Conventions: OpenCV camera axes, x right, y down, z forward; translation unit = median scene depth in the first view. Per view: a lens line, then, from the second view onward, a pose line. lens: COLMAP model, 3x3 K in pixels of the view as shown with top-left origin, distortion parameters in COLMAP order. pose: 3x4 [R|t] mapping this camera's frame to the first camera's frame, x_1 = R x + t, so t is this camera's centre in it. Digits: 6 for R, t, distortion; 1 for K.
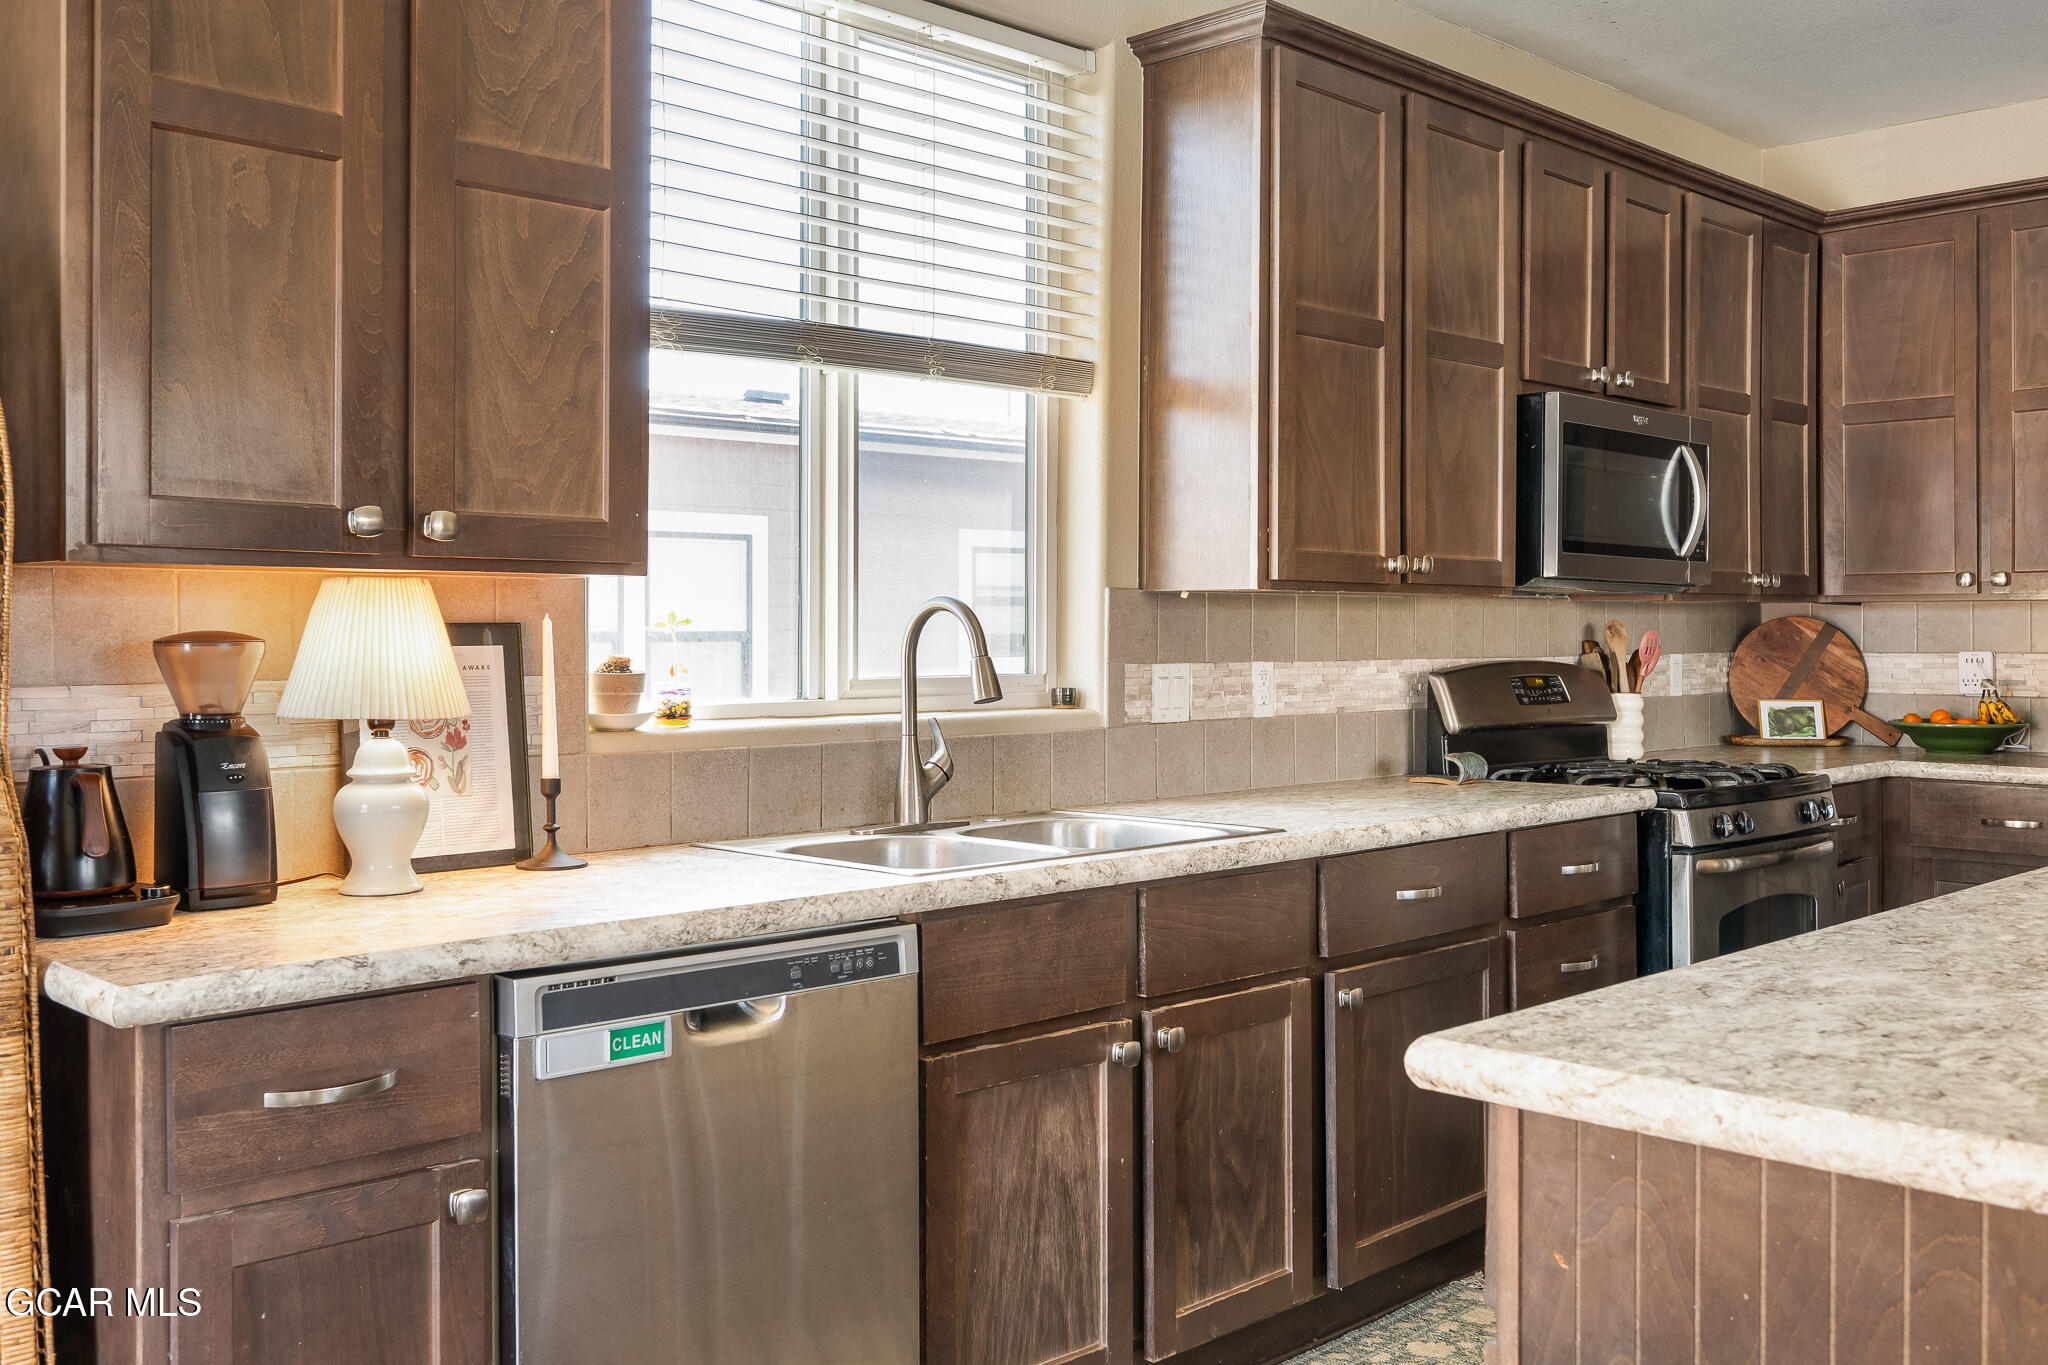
lens RADIAL K [[1797.0, 0, 1109.5], [0, 1797.0, 669.3], [0, 0, 1]] dist [-0.008941, 0.009948]
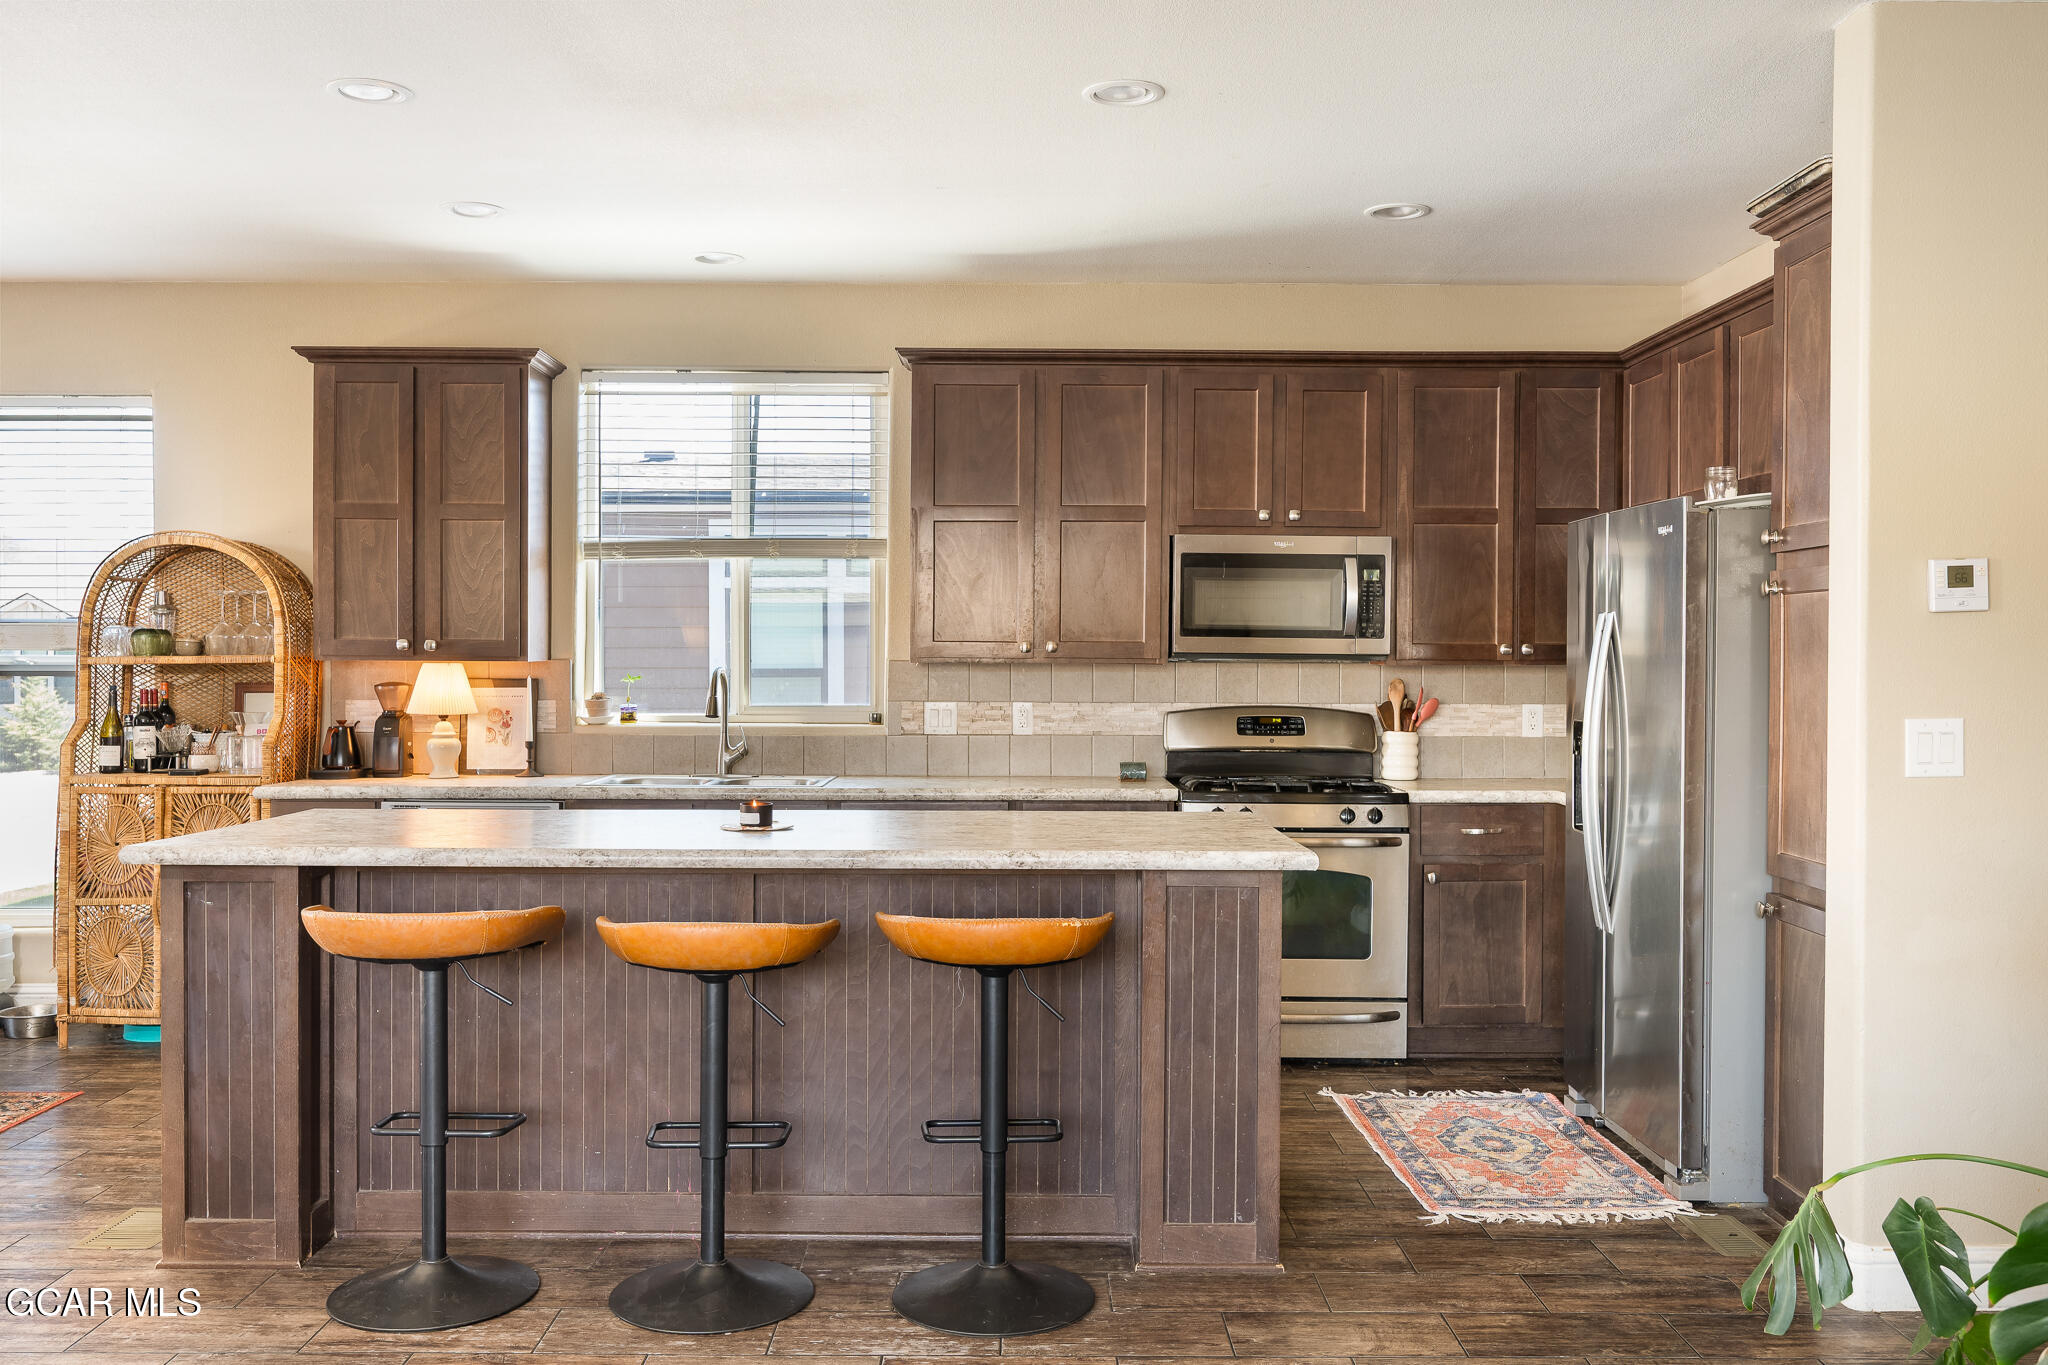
lens RADIAL K [[1797.0, 0, 1089.8], [0, 1797.0, 685.7], [0, 0, 1]] dist [-0.008941, 0.009948]
pose [[0.738183, 0.020083, -0.674302, 1.367495], [-0.020529, 0.999763, 0.007302, -0.035651], [0.674288, 0.008453, 0.738420, -0.220305]]
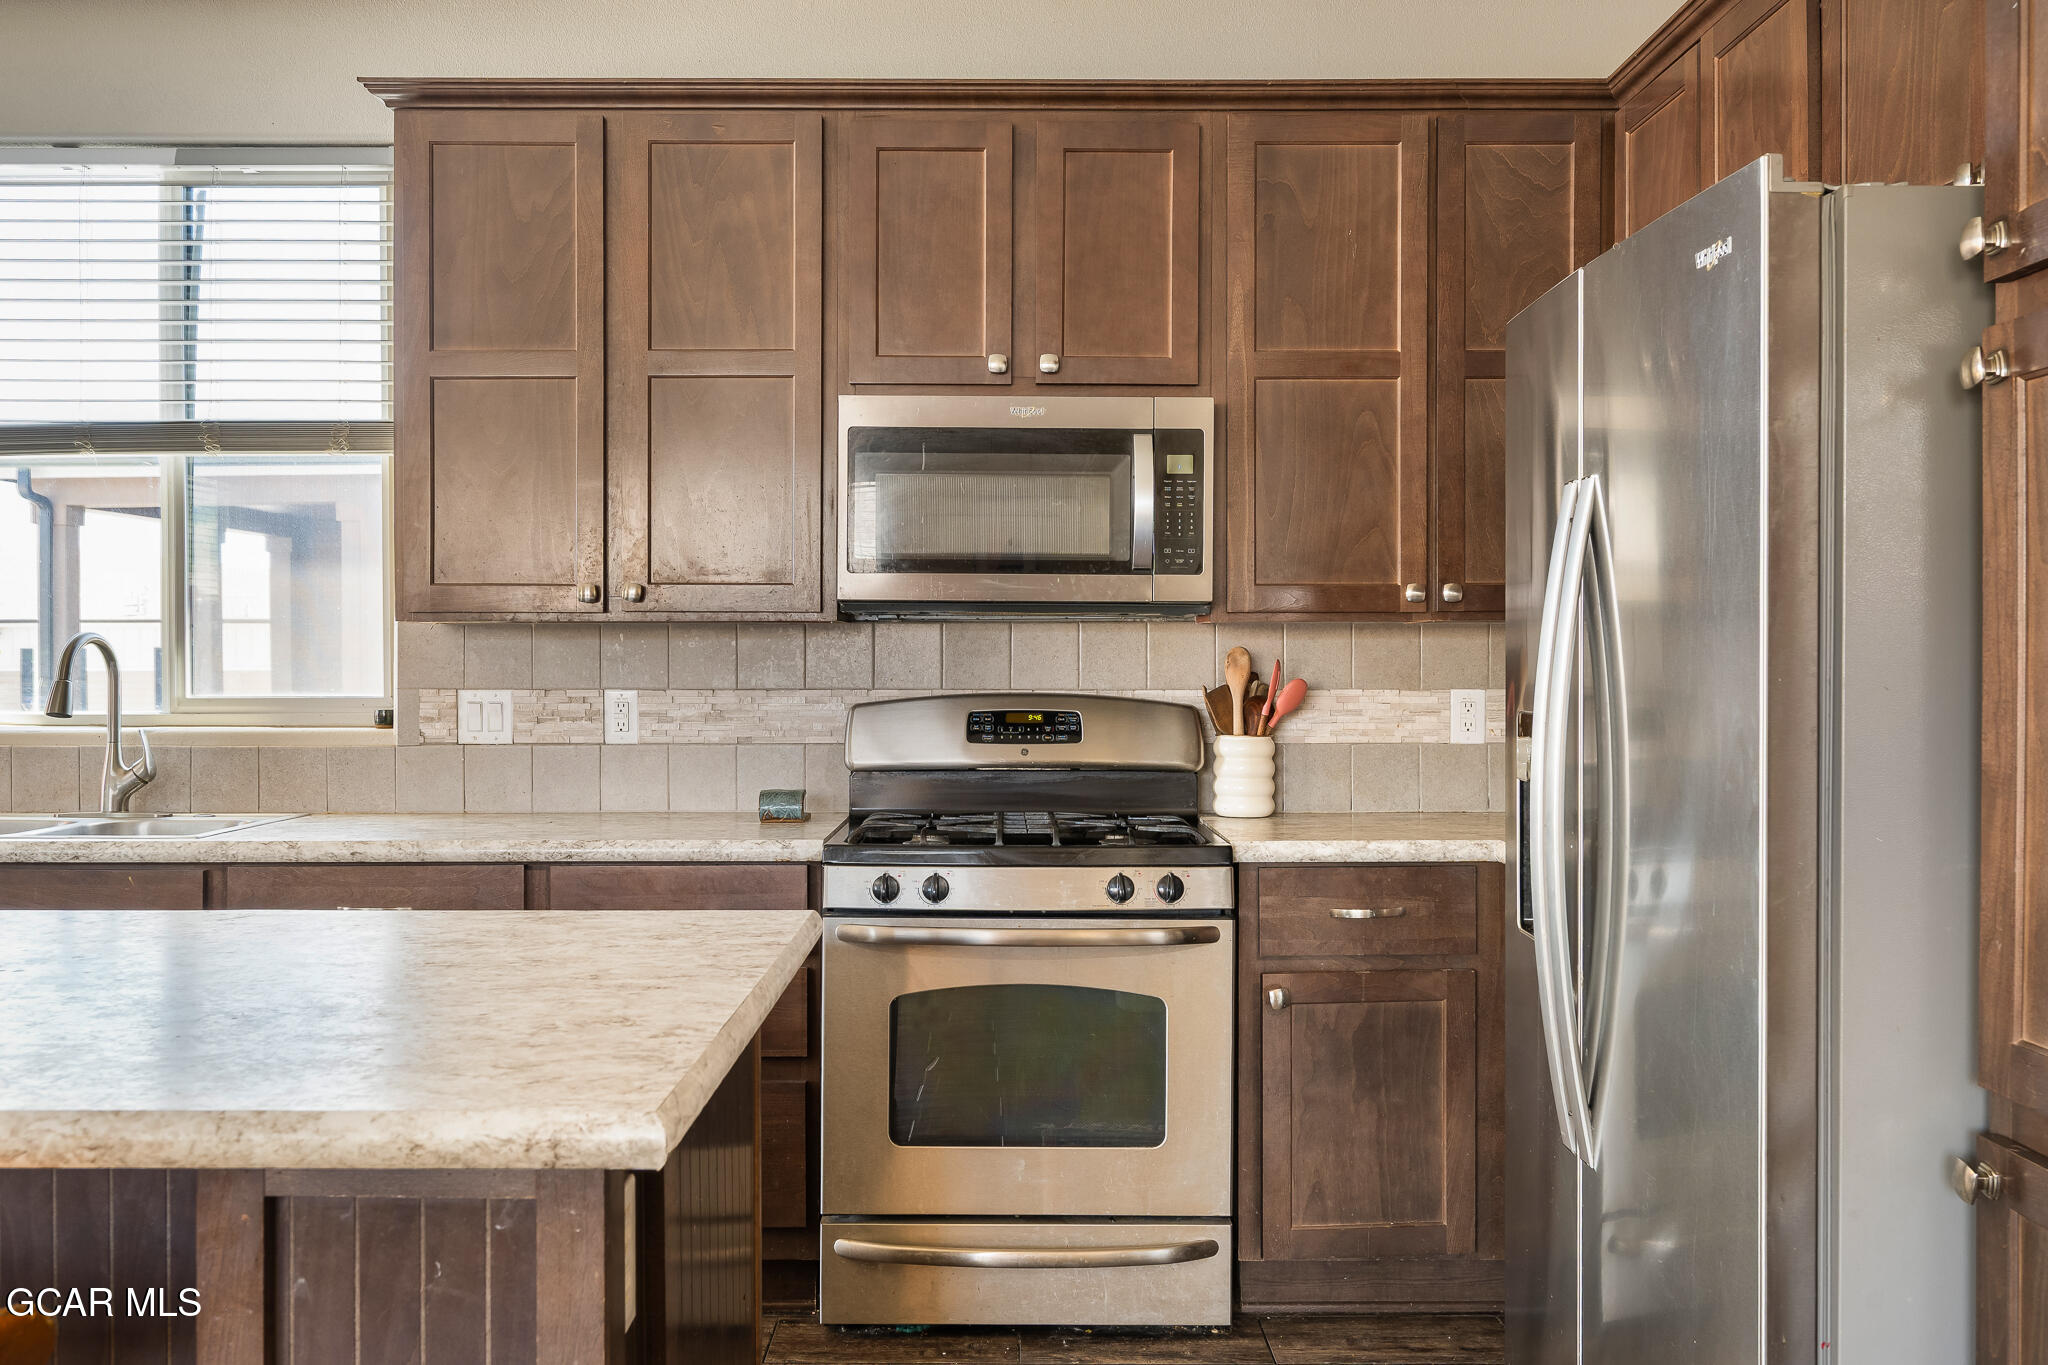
lens RADIAL K [[1795.6, 0, 1047.9], [0, 1795.6, 680.6], [0, 0, 1]] dist [-0.022343, -0.013703]
pose [[0.724020, 0.012584, -0.689664, 1.038256], [-0.014598, 0.999889, 0.002920, -0.016871], [0.689624, 0.007953, 0.724124, 0.461462]]
